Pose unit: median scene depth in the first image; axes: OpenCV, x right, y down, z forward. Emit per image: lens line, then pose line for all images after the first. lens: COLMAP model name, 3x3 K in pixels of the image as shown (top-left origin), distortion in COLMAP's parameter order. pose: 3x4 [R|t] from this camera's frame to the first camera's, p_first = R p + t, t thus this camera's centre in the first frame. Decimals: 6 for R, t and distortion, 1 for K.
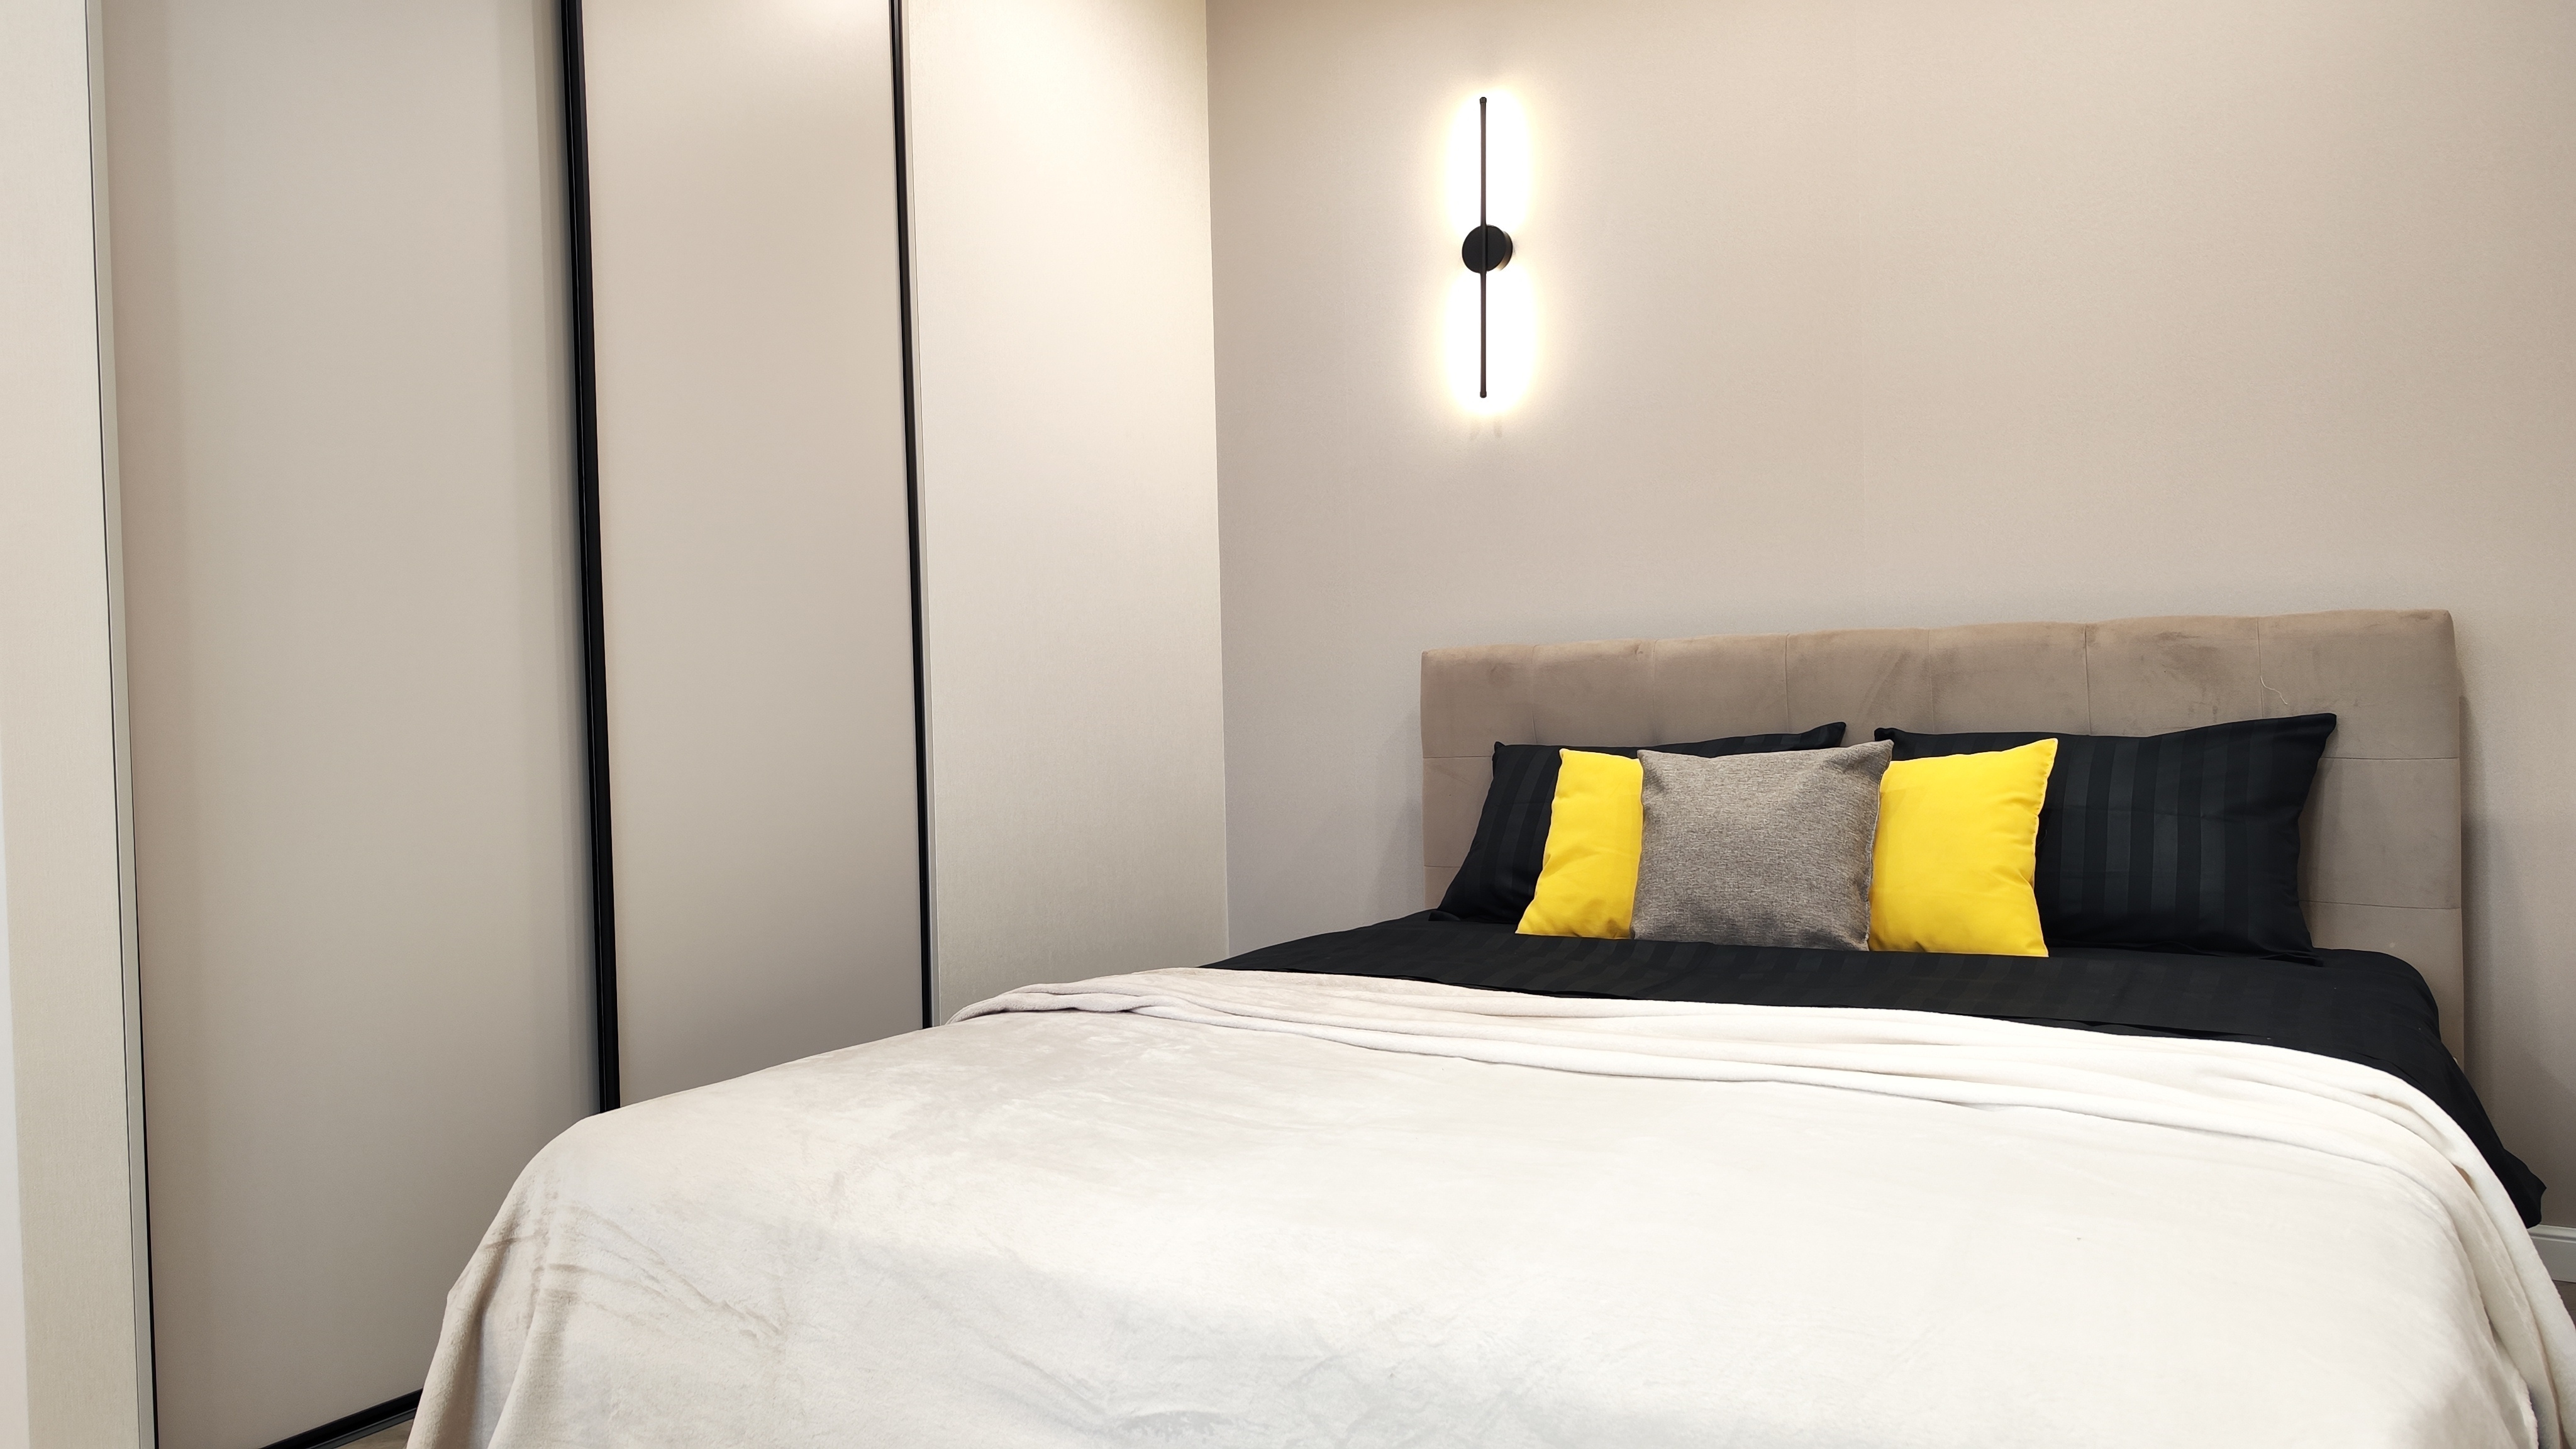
lens RADIAL K [[1702.9, 0, 1299.6], [0, 1702.9, 739.6], [0, 0, 1]] dist [0.028592, -0.002913]
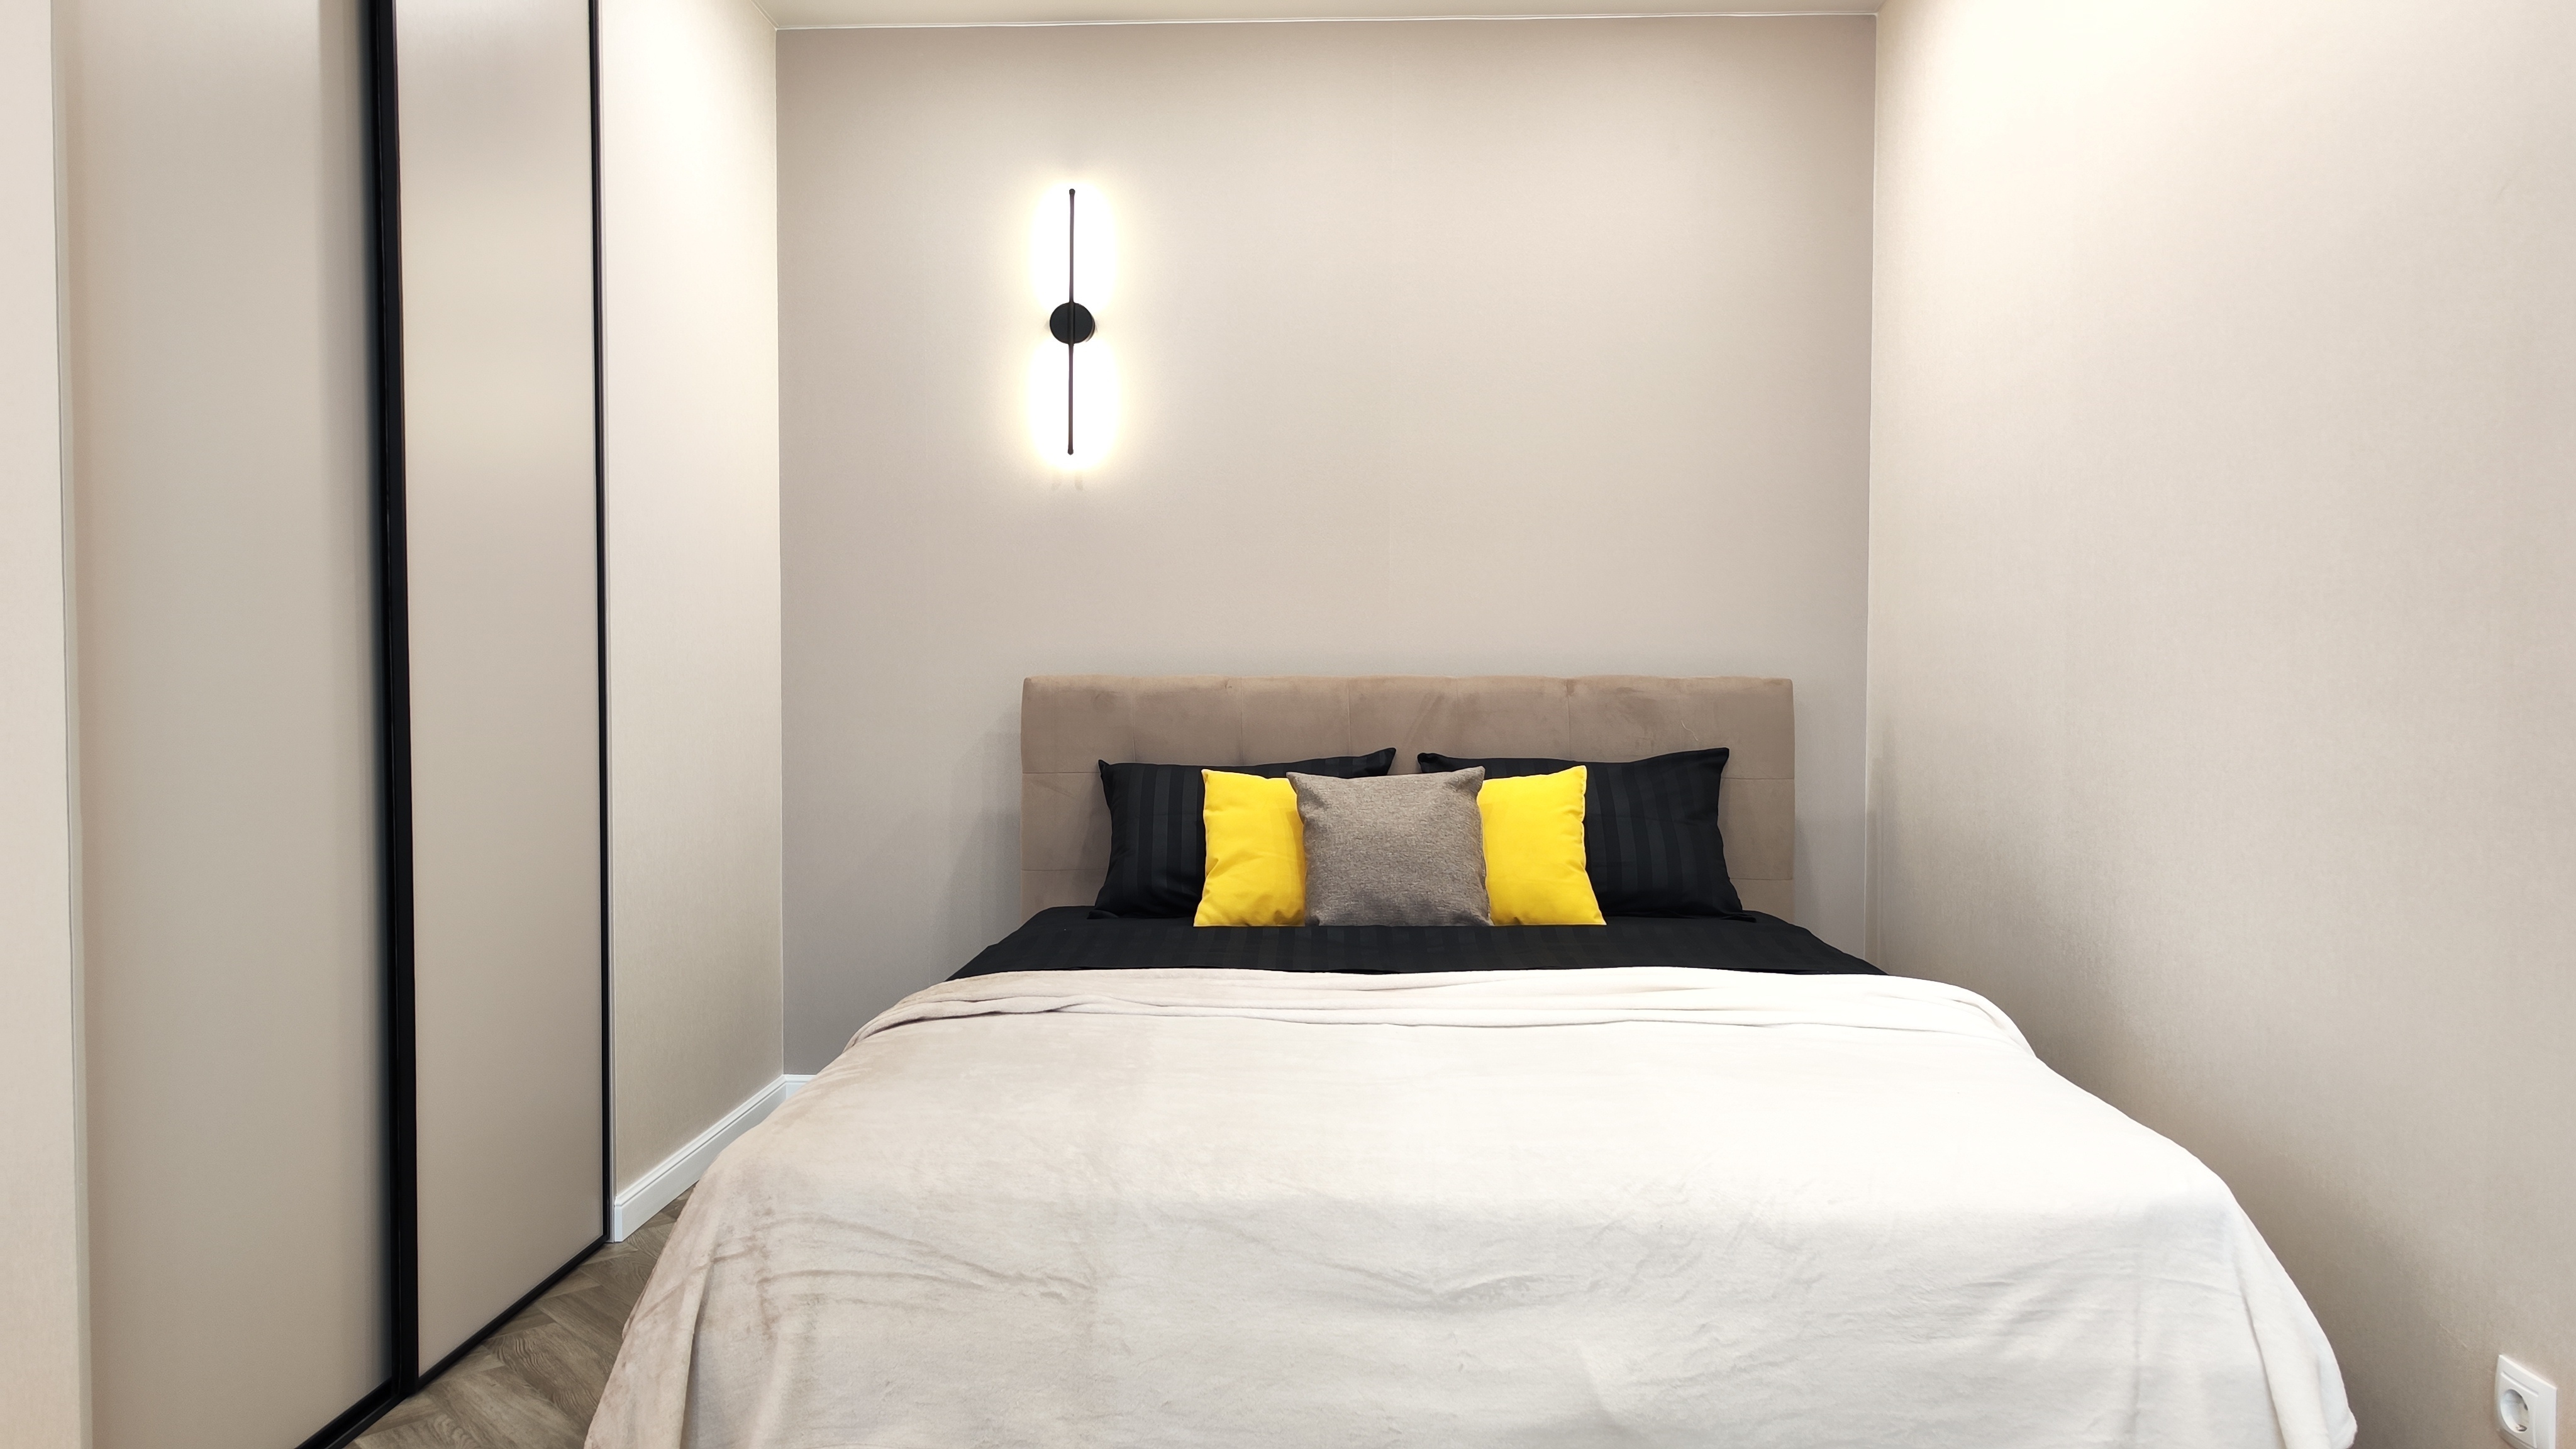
lens RADIAL K [[1629.8, 0, 1315.2], [0, 1629.8, 761.8], [0, 0, 1]] dist [0.097225, -0.189928]
pose [[0.871356, 0.000509, 0.490651, -0.400288], [-0.010558, 0.999787, 0.017711, -0.024965], [-0.490538, -0.020613, 0.871176, -0.042592]]
